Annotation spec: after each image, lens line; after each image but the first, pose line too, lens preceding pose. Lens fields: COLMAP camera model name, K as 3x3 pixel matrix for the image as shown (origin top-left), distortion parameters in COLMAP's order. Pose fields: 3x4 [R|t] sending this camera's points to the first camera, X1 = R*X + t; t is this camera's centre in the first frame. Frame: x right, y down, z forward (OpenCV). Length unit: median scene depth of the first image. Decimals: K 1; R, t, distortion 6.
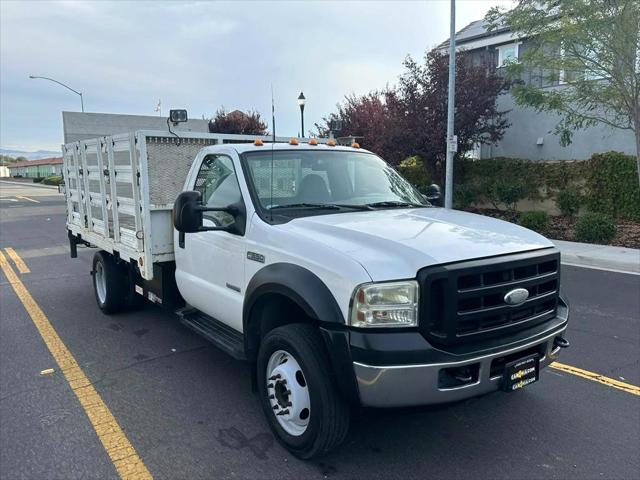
lens RADIAL K [[521.2, 0, 322.1], [0, 521.2, 248.6], [0, 0, 1]] dist [0.153018, -0.291840]
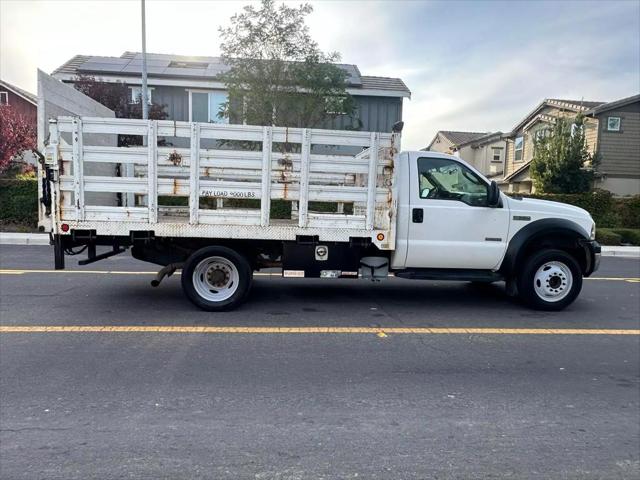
lens RADIAL K [[449.0, 0, 319.2], [0, 449.0, 252.0], [0, 0, 1]] dist [-0.000848, -0.005604]
pose [[0.495916, -0.068785, 0.865642, -1.535484], [0.096003, 0.995090, 0.024072, 0.023579], [-0.863047, 0.071167, 0.500084, 0.694603]]
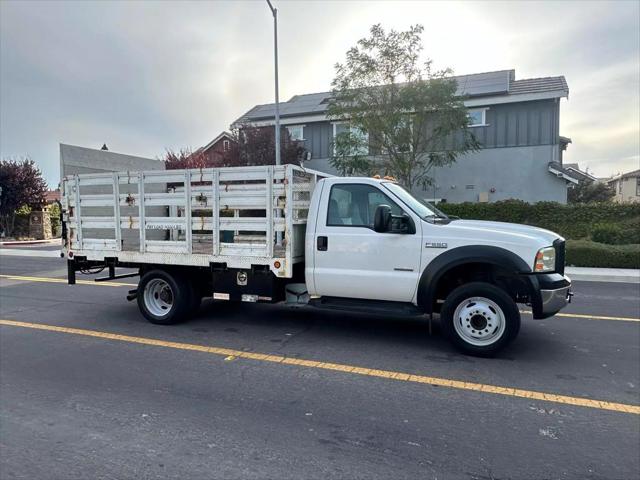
lens RADIAL K [[449.0, 0, 319.2], [0, 449.0, 252.0], [0, 0, 1]] dist [-0.000848, -0.005604]
pose [[0.847782, -0.031611, 0.529402, -0.962867], [0.073692, 0.995560, -0.058564, 0.074981], [-0.525201, 0.088662, 0.846347, 0.023504]]
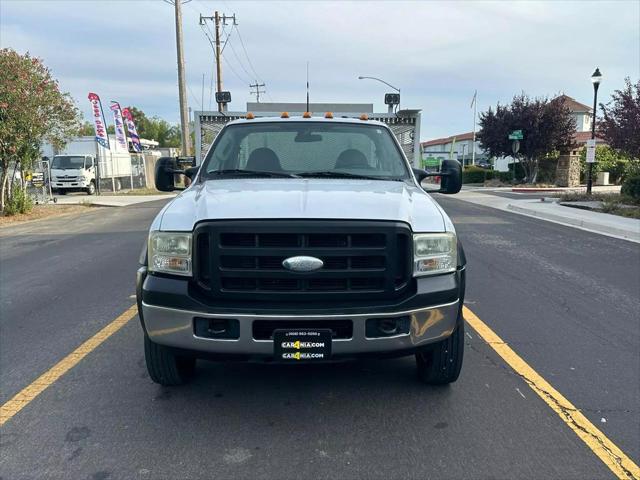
lens RADIAL K [[529.1, 0, 319.7], [0, 529.1, 251.9], [0, 0, 1]] dist [0.131735, -0.229718]
pose [[0.822628, 0.104623, -0.558871, 0.662091], [-0.095068, 0.994397, 0.046220, 0.015870], [0.560575, 0.015109, 0.827966, 0.163487]]
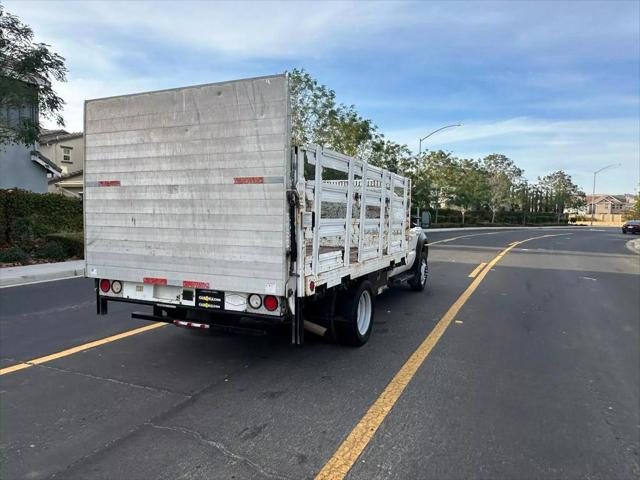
lens RADIAL K [[449.0, 0, 319.2], [0, 449.0, 252.0], [0, 0, 1]] dist [-0.000848, -0.005604]
pose [[-0.508844, -0.074075, 0.857666, -1.628643], [0.117047, 0.981086, 0.154178, -0.272678], [-0.852864, 0.178840, -0.490549, 2.222053]]
